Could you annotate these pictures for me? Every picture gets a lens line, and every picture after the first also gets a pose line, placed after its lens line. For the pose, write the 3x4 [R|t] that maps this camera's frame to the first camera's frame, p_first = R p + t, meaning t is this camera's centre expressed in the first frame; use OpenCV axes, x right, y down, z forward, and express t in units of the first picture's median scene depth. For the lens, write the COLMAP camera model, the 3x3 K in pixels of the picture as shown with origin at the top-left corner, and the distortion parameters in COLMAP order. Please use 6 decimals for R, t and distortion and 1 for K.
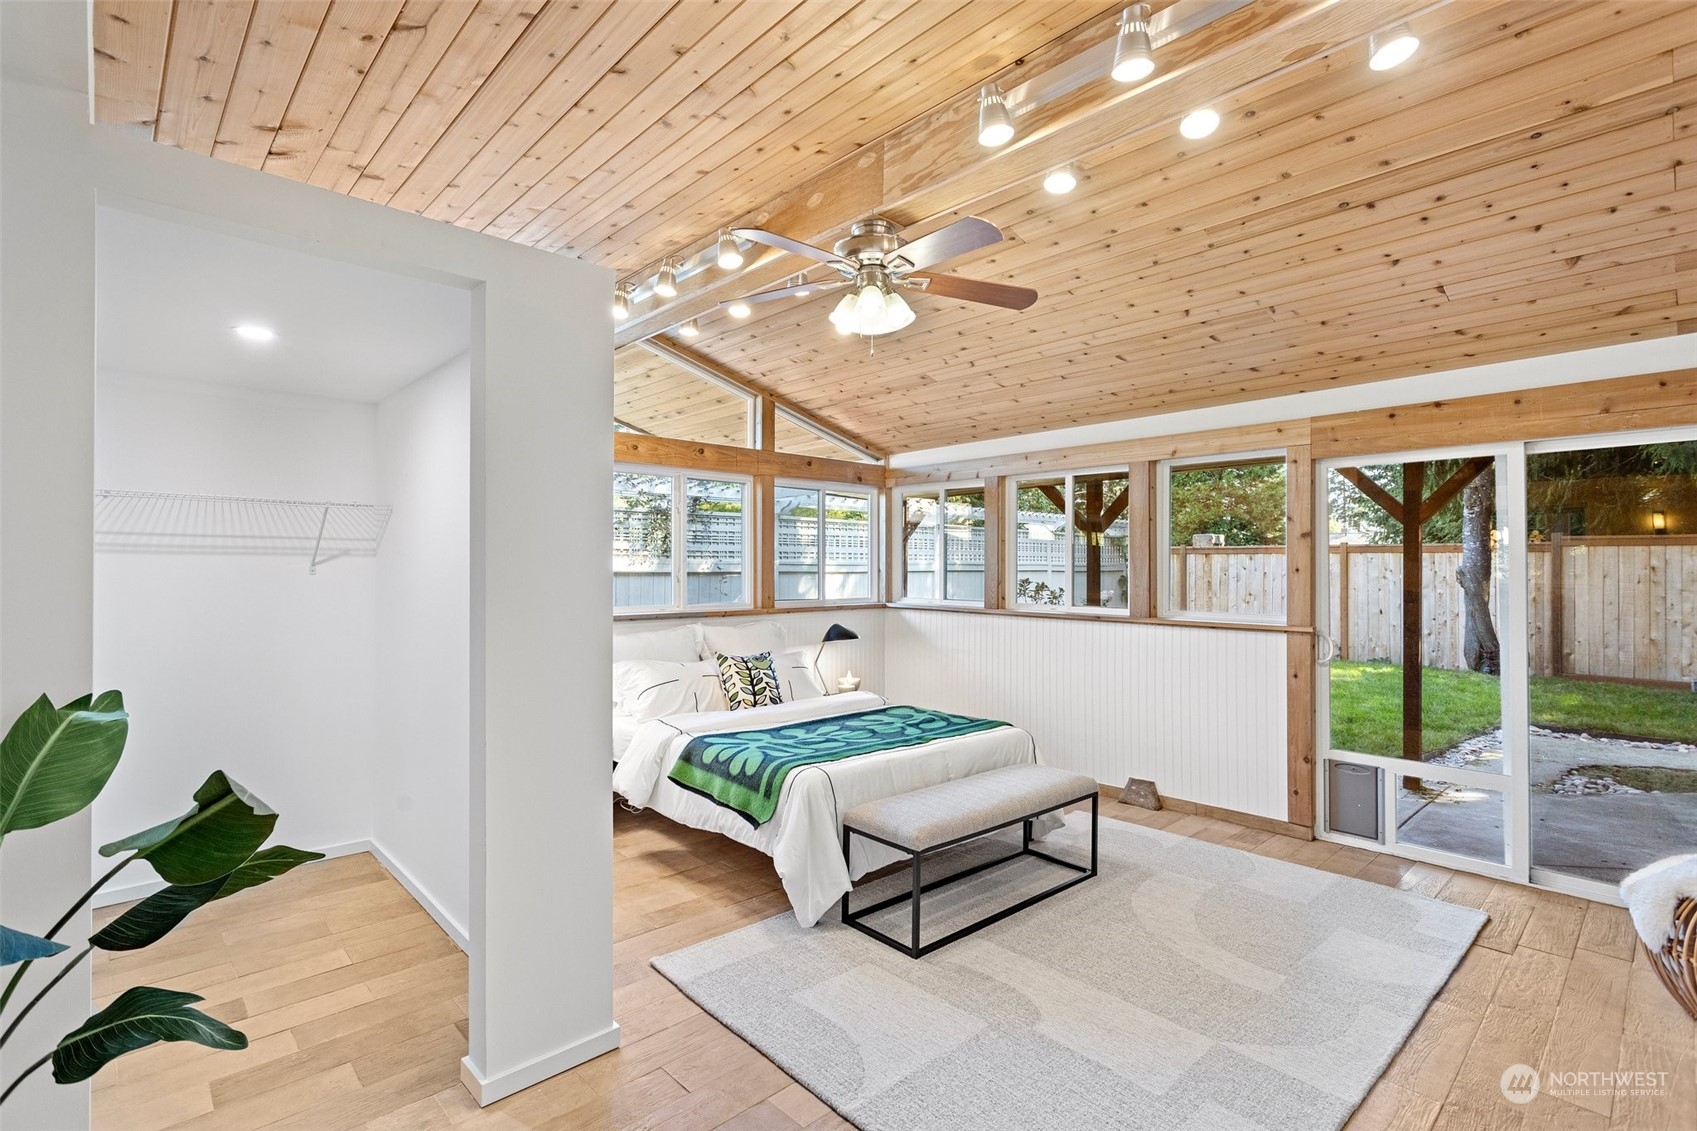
lens RADIAL K [[810.8, 0, 854.1], [0, 810.8, 570.4], [0, 0, 1]] dist [-0.000278, 0.003365]
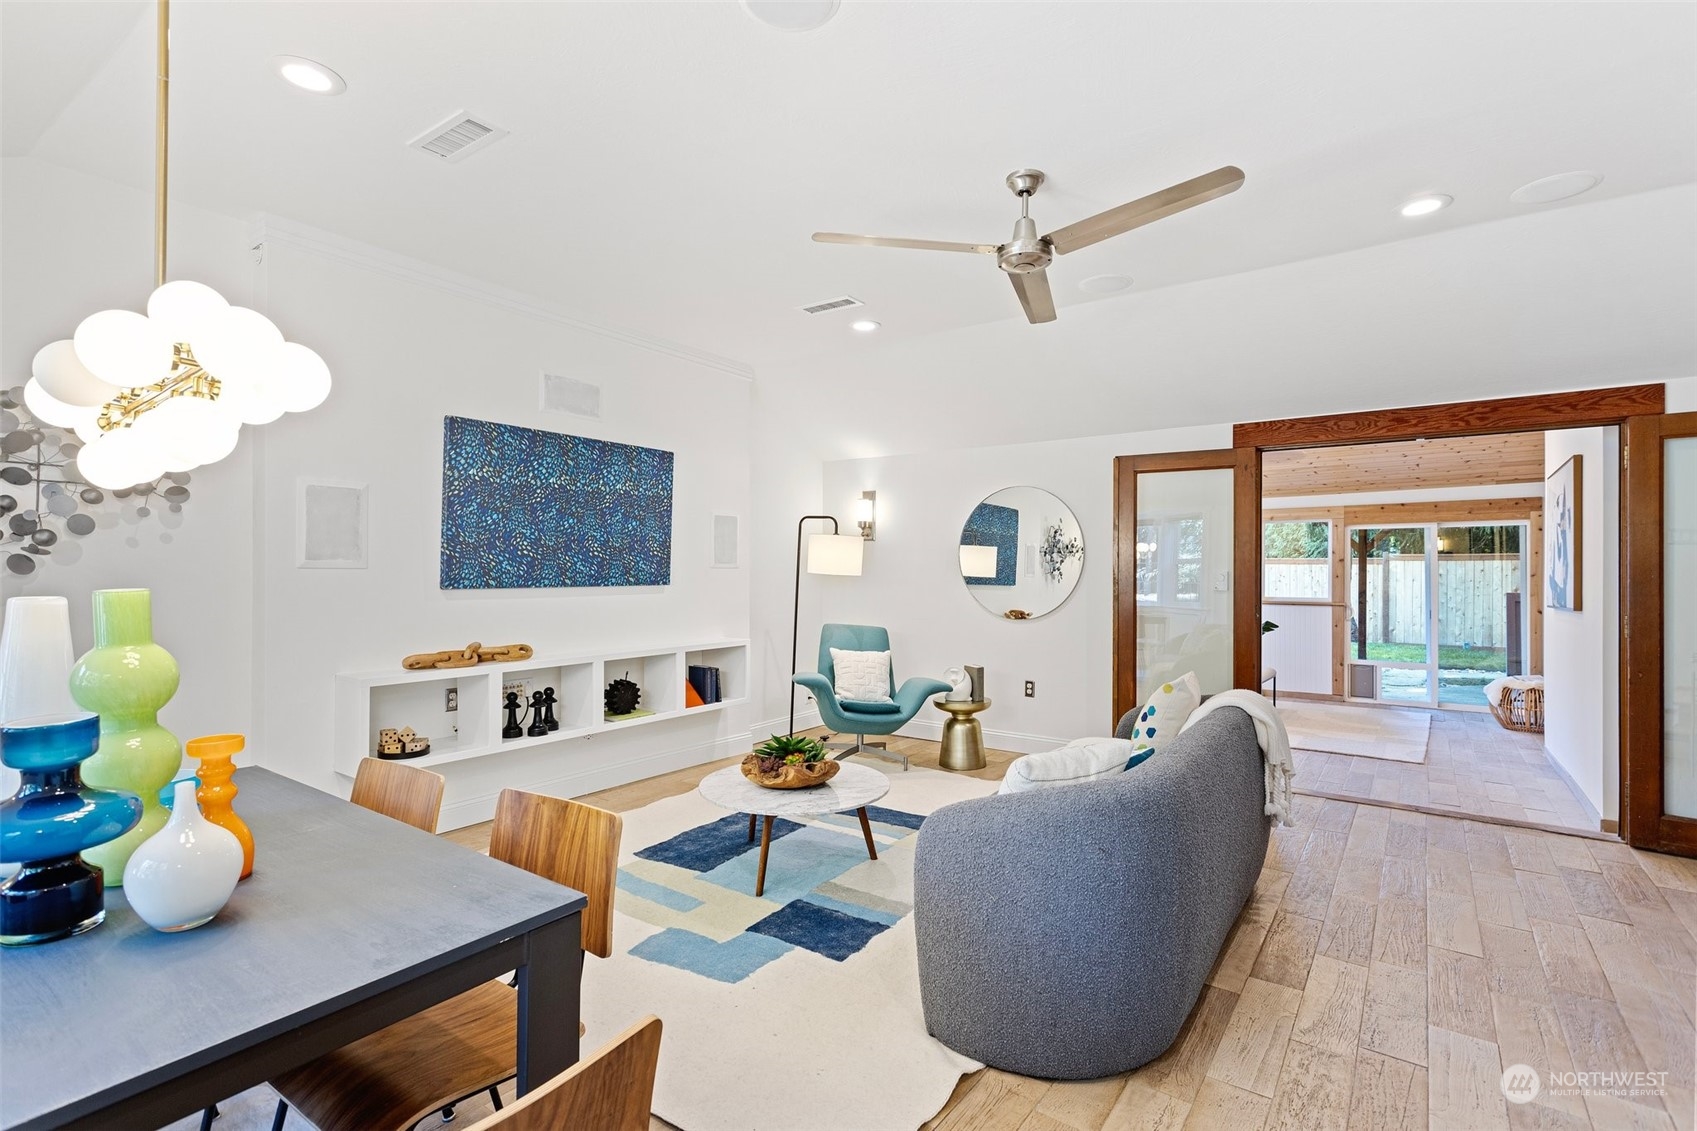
lens RADIAL K [[810.8, 0, 850.3], [0, 810.8, 569.9], [0, 0, 1]] dist [-0.000278, 0.003365]
pose [[0.981935, 0.008985, 0.189005, -1.122838], [-0.008688, 0.999959, -0.002400, -0.000897], [-0.189018, 0.000715, 0.981973, -0.861275]]
